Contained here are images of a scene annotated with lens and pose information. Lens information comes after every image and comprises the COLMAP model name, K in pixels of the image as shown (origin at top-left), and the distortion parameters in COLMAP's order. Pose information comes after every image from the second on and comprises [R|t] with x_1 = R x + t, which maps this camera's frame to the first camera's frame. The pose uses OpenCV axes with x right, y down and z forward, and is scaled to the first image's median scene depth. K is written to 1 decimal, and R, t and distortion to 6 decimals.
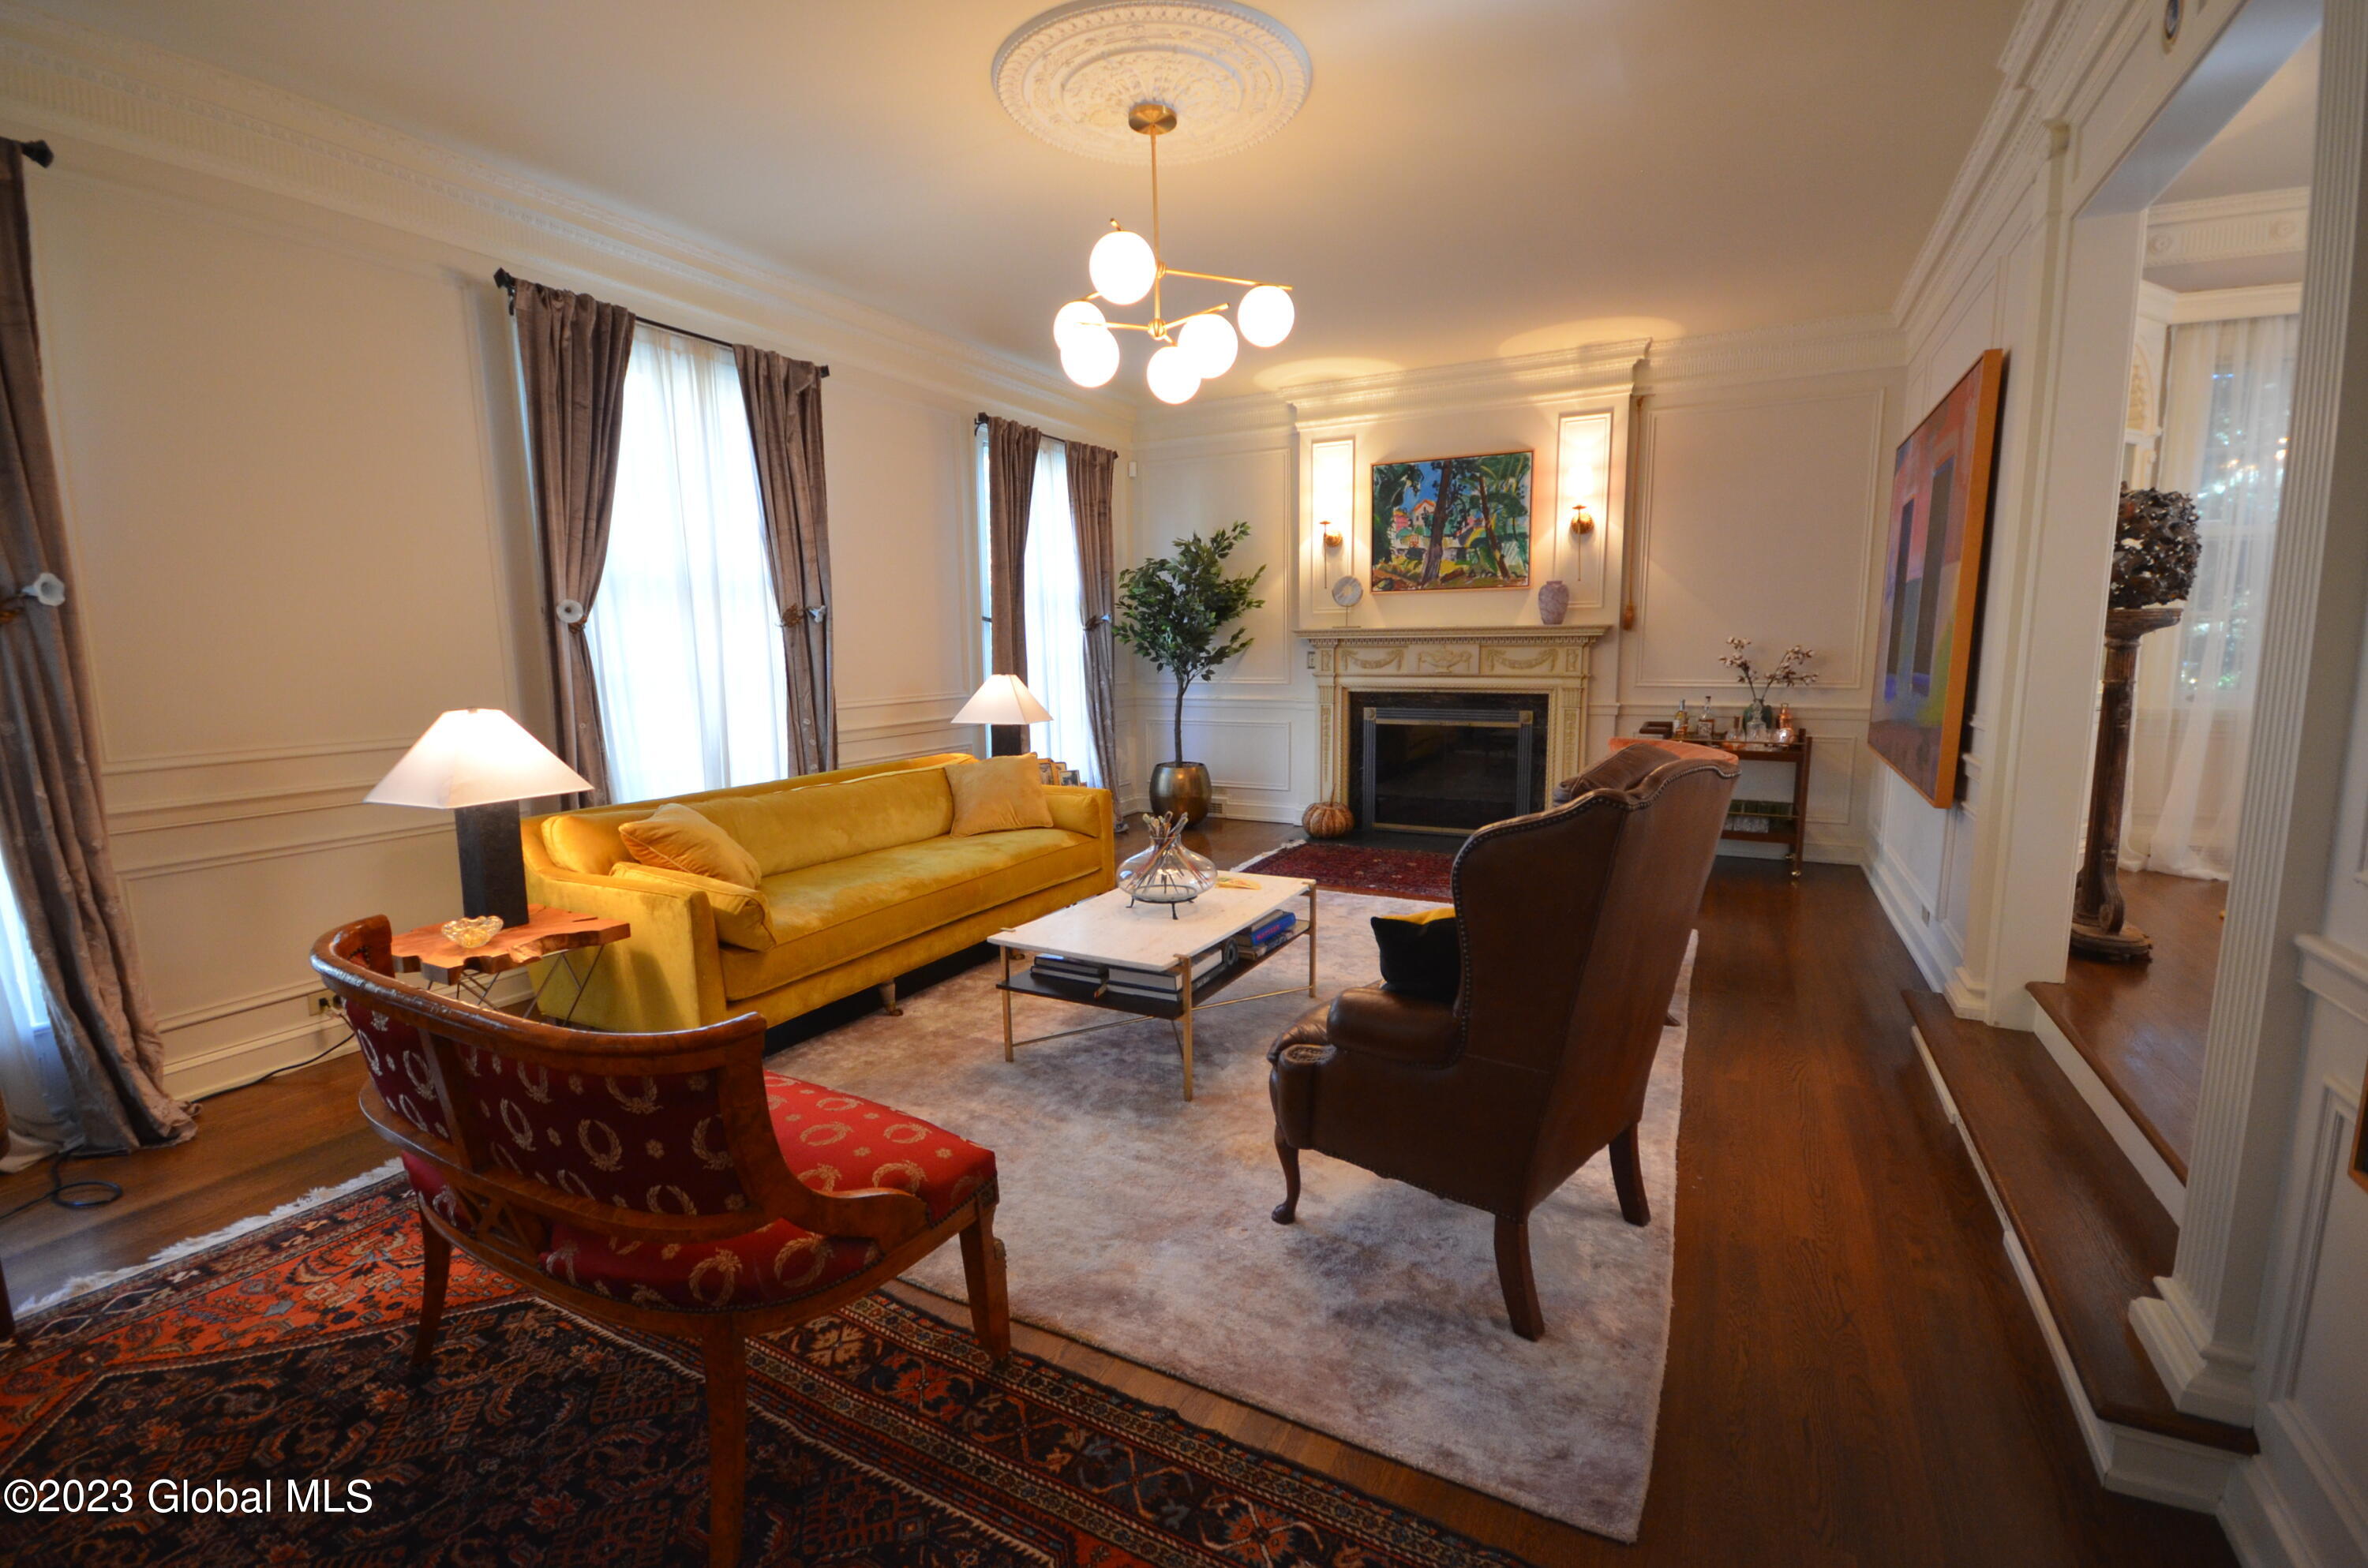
lens RADIAL K [[1033.1, 0, 1188.8], [0, 1033.1, 790.1], [0, 0, 1]] dist [0.002172, -0.007998]
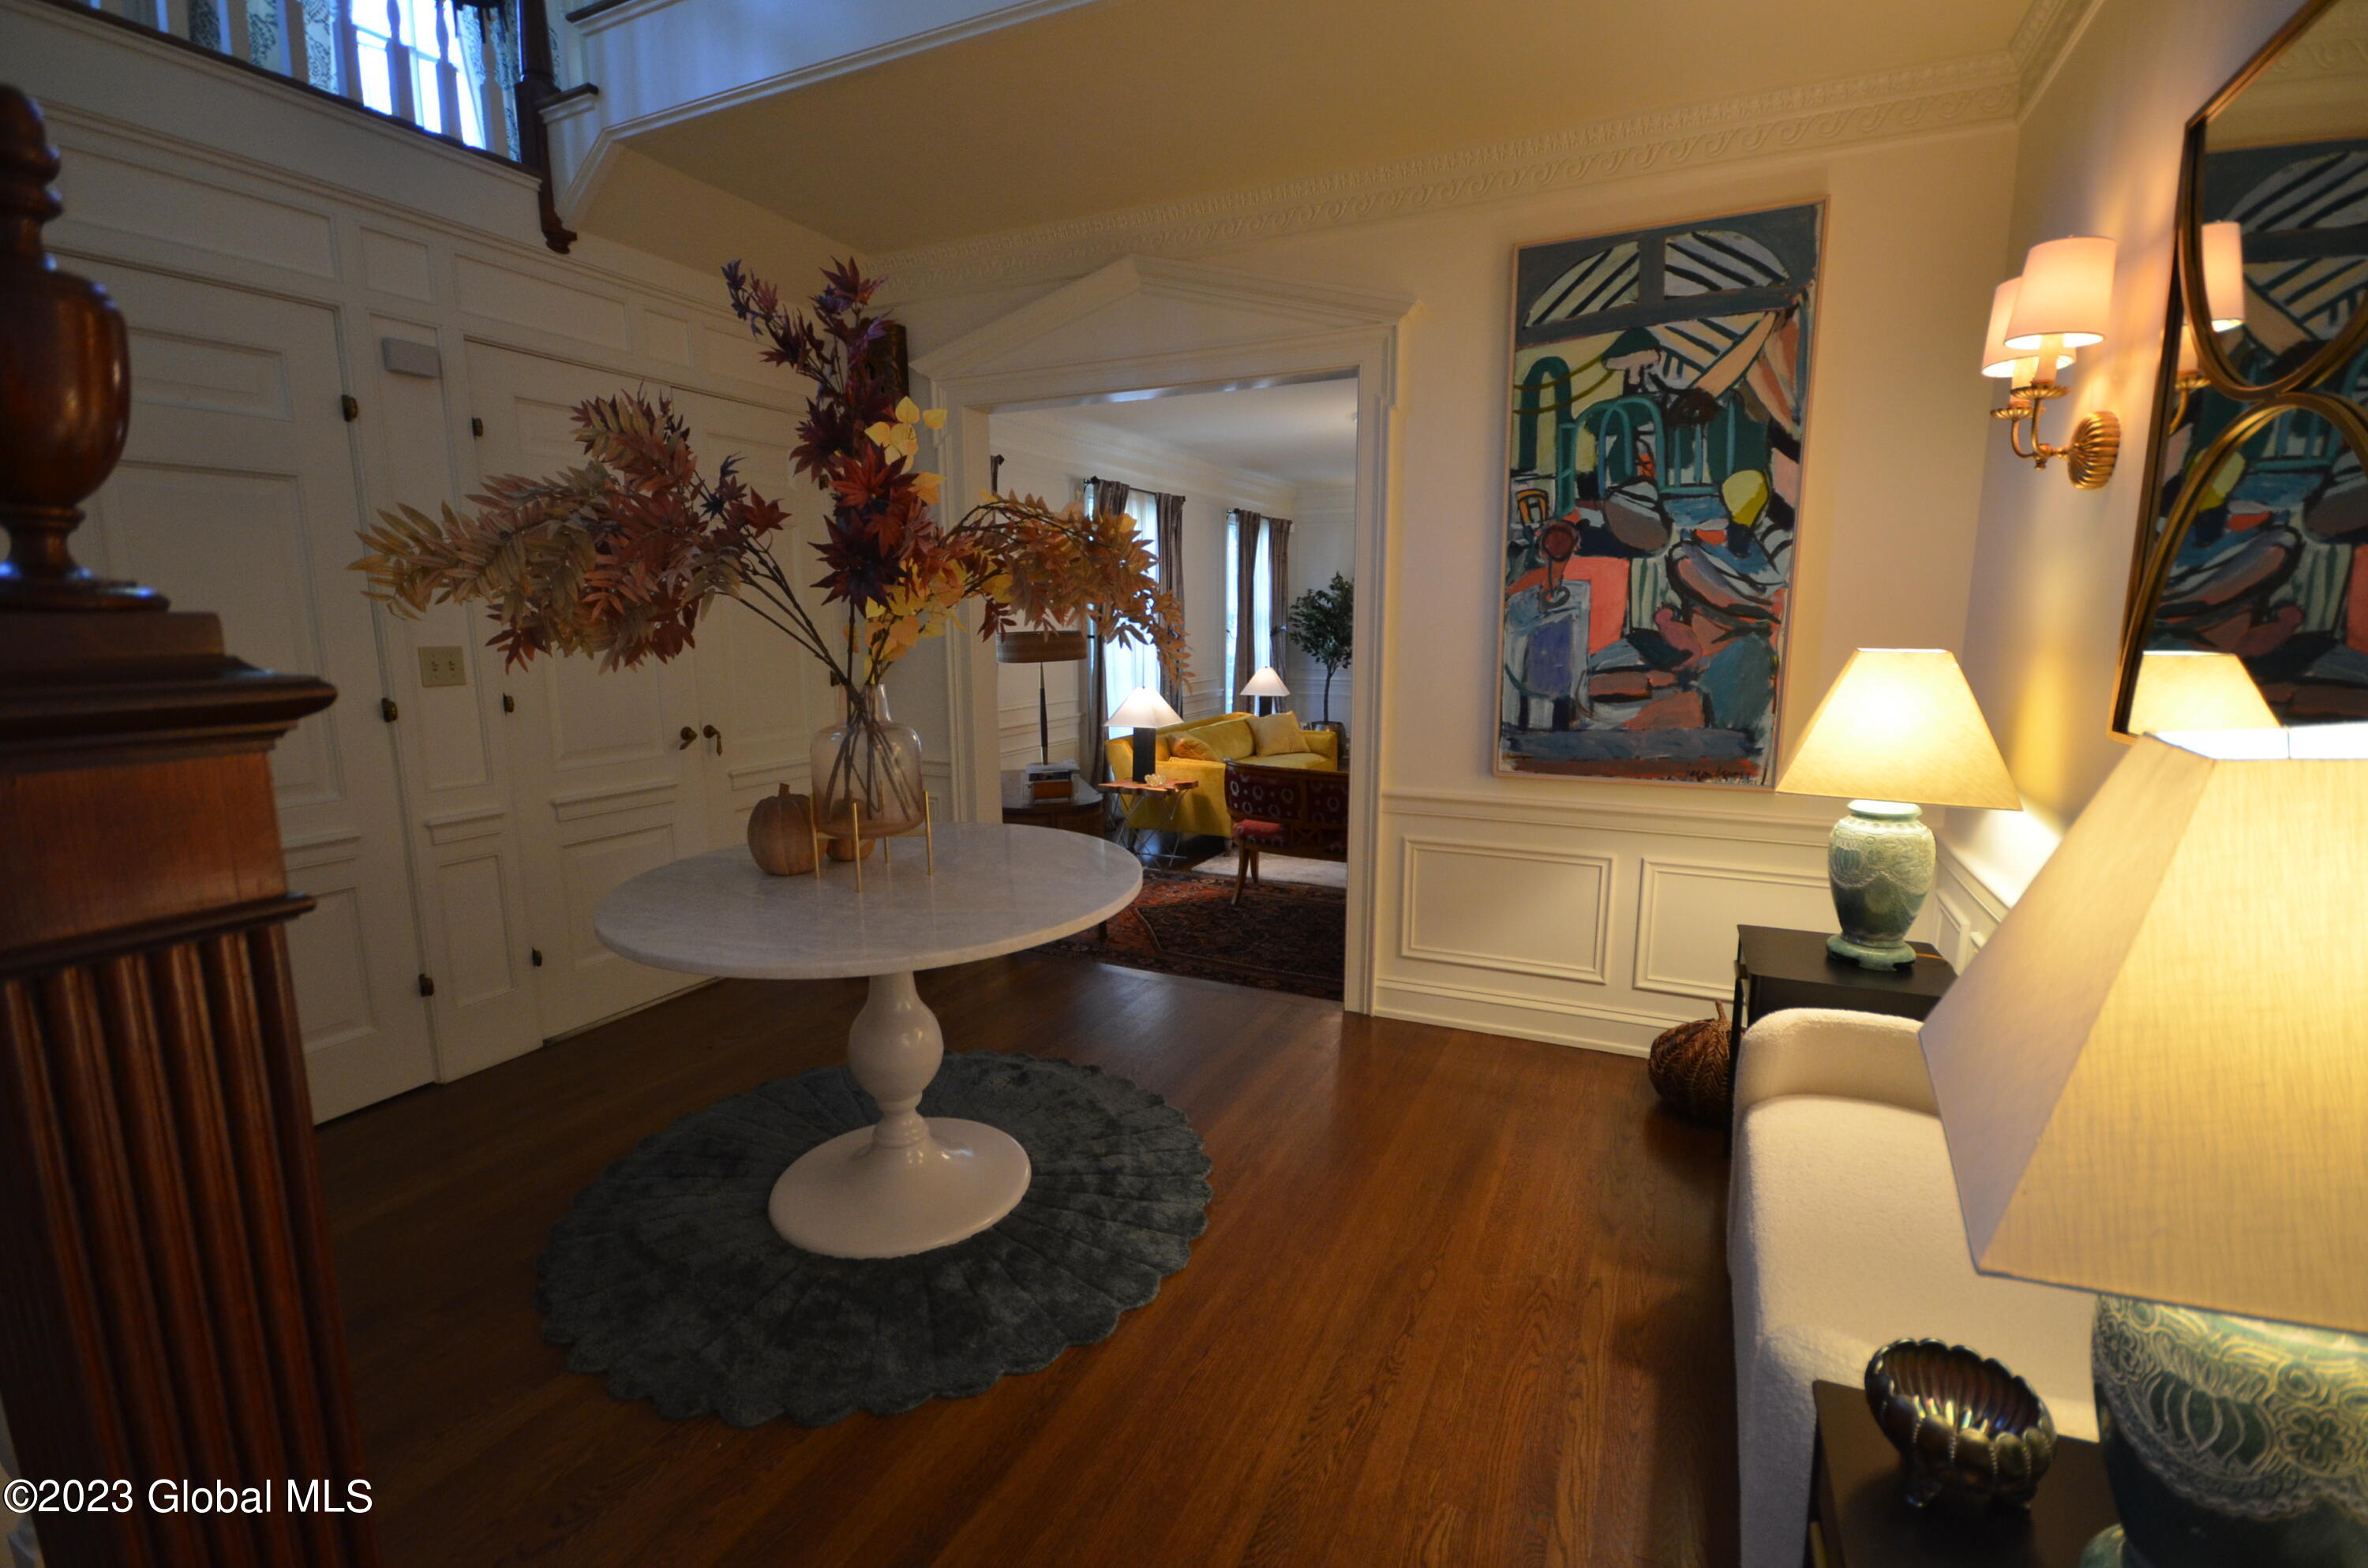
lens RADIAL K [[1033.1, 0, 1188.8], [0, 1033.1, 790.1], [0, 0, 1]] dist [0.002172, -0.007998]
pose [[0.999598, 0.004593, 0.027992, -0.289281], [-0.005313, 0.999656, 0.025698, 0.041650], [-0.027865, -0.025836, 0.999278, -0.604967]]
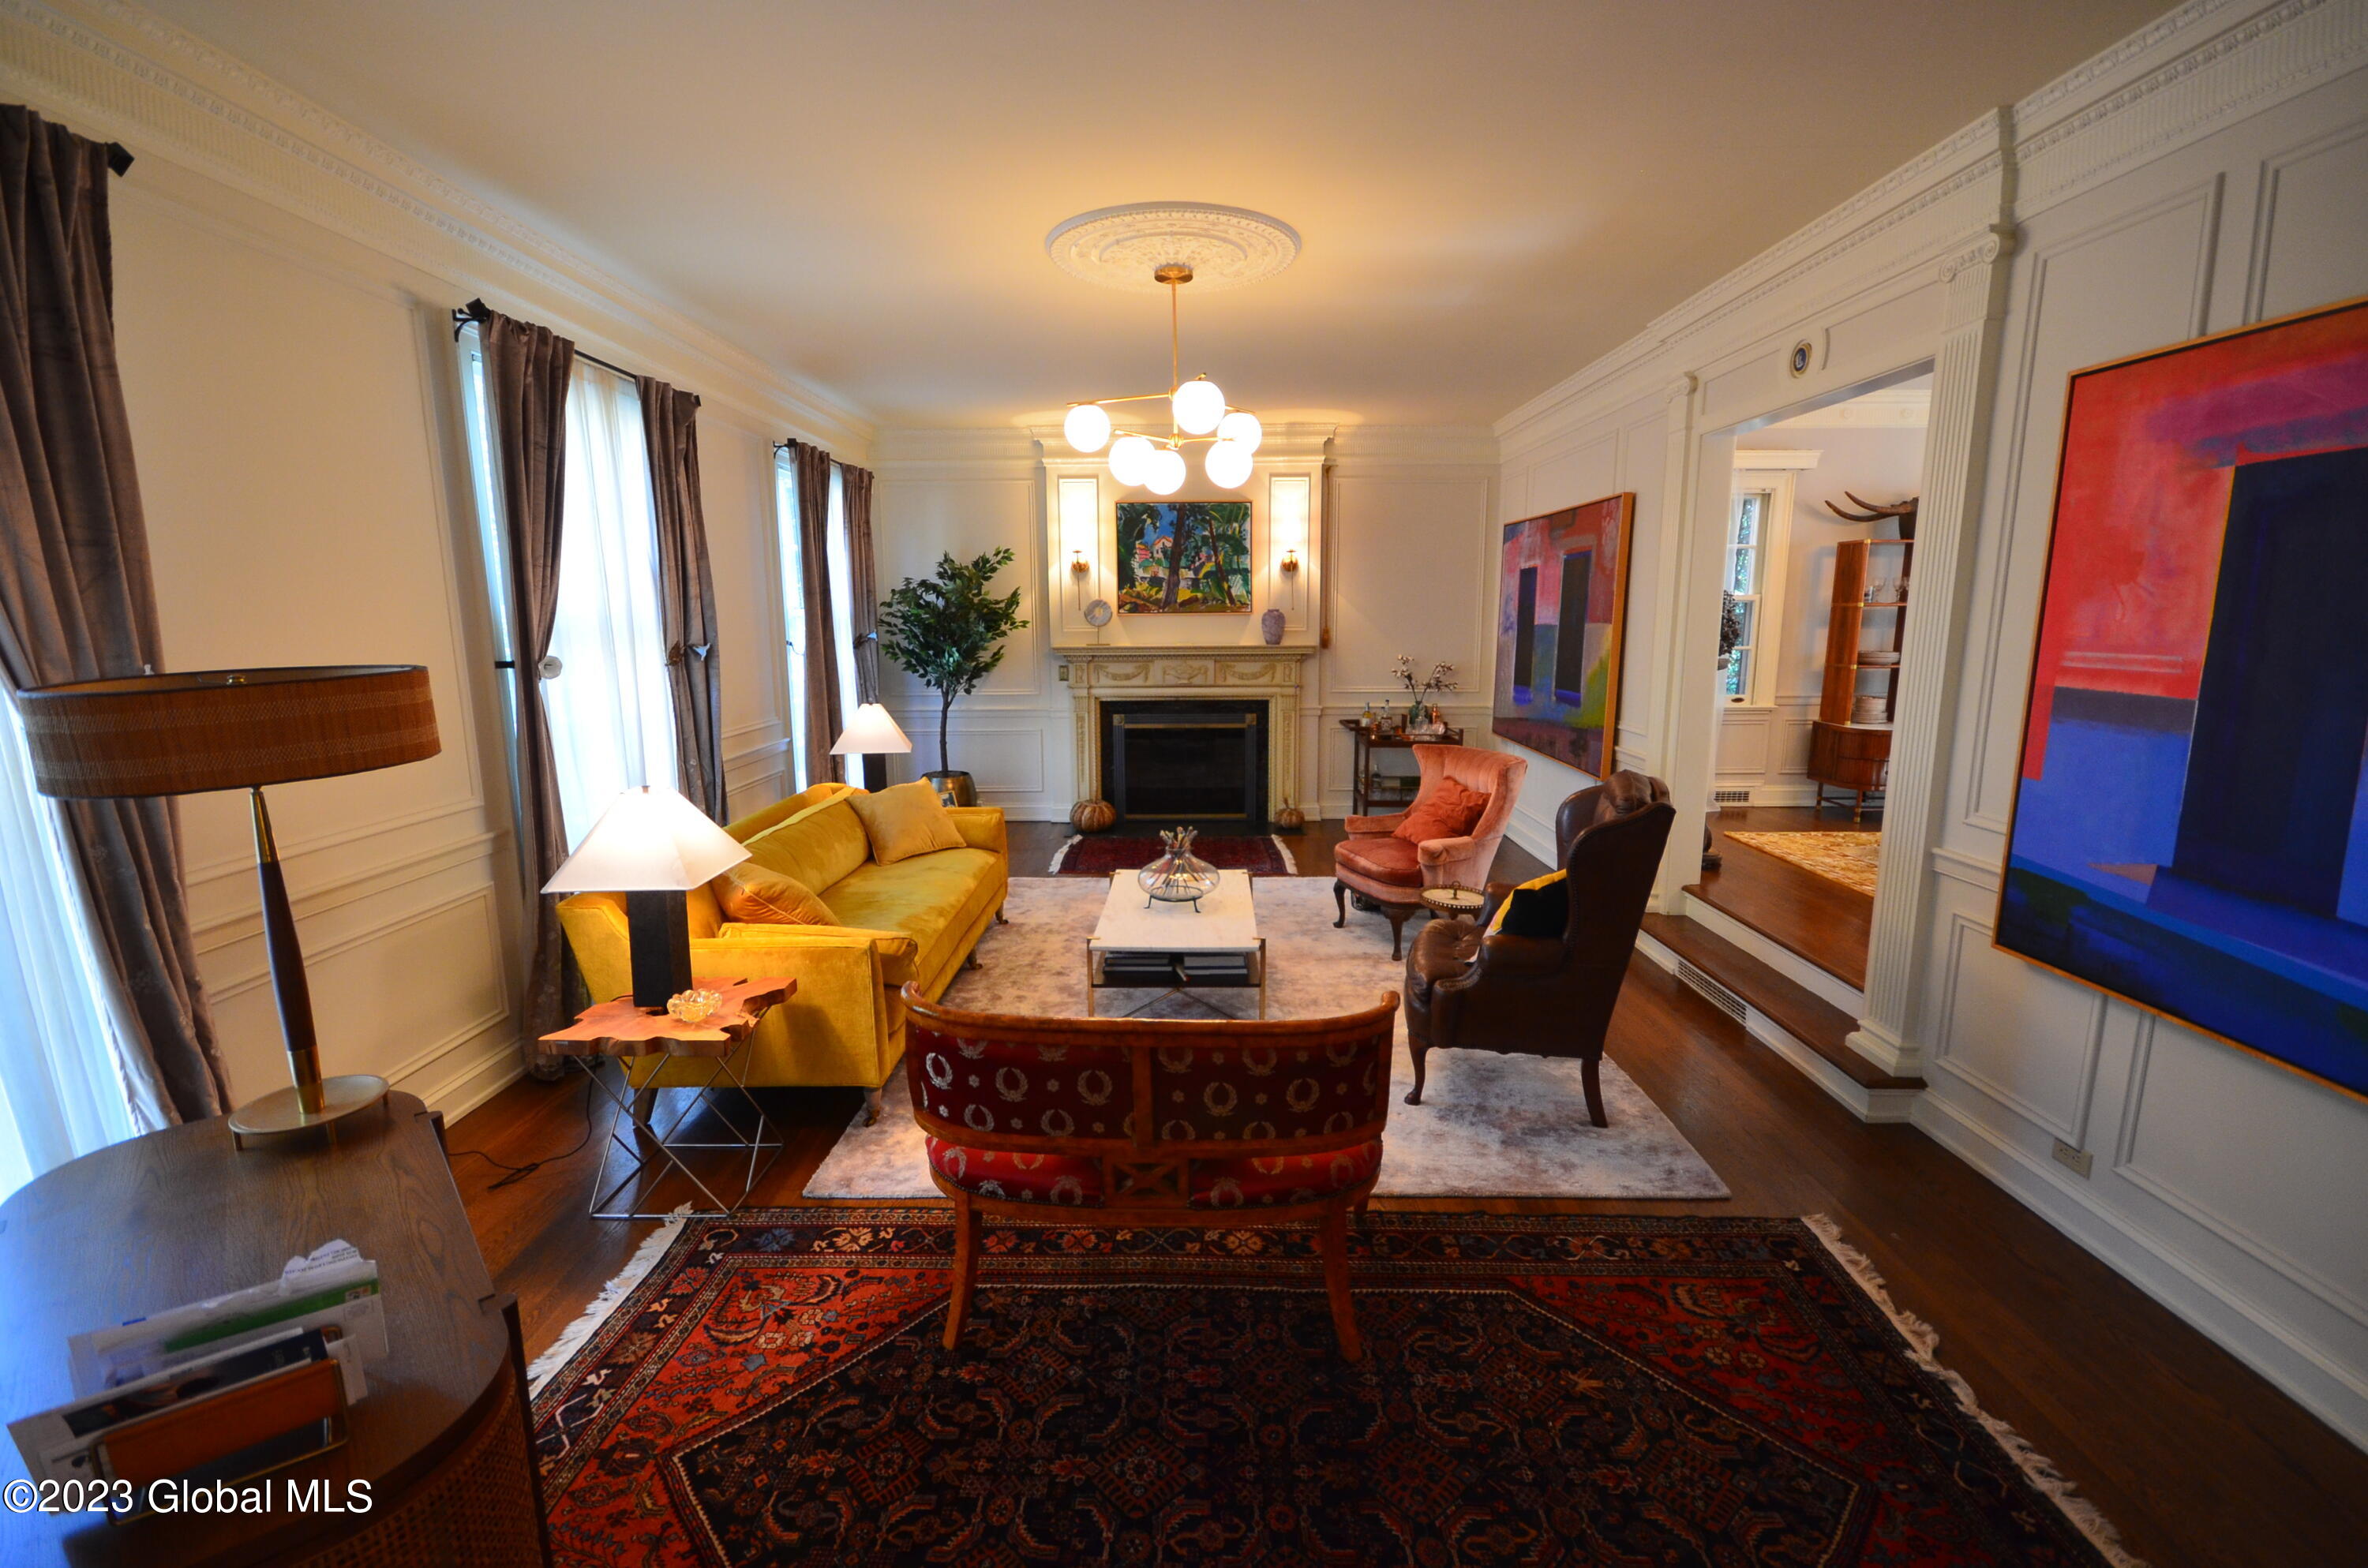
lens RADIAL K [[1033.1, 0, 1188.8], [0, 1033.1, 790.1], [0, 0, 1]] dist [0.002172, -0.007998]
pose [[0.889812, -0.070452, 0.450856, -0.298316], [0.060519, 0.997502, 0.036433, -0.035839], [-0.452297, -0.005133, 0.891853, -0.058151]]
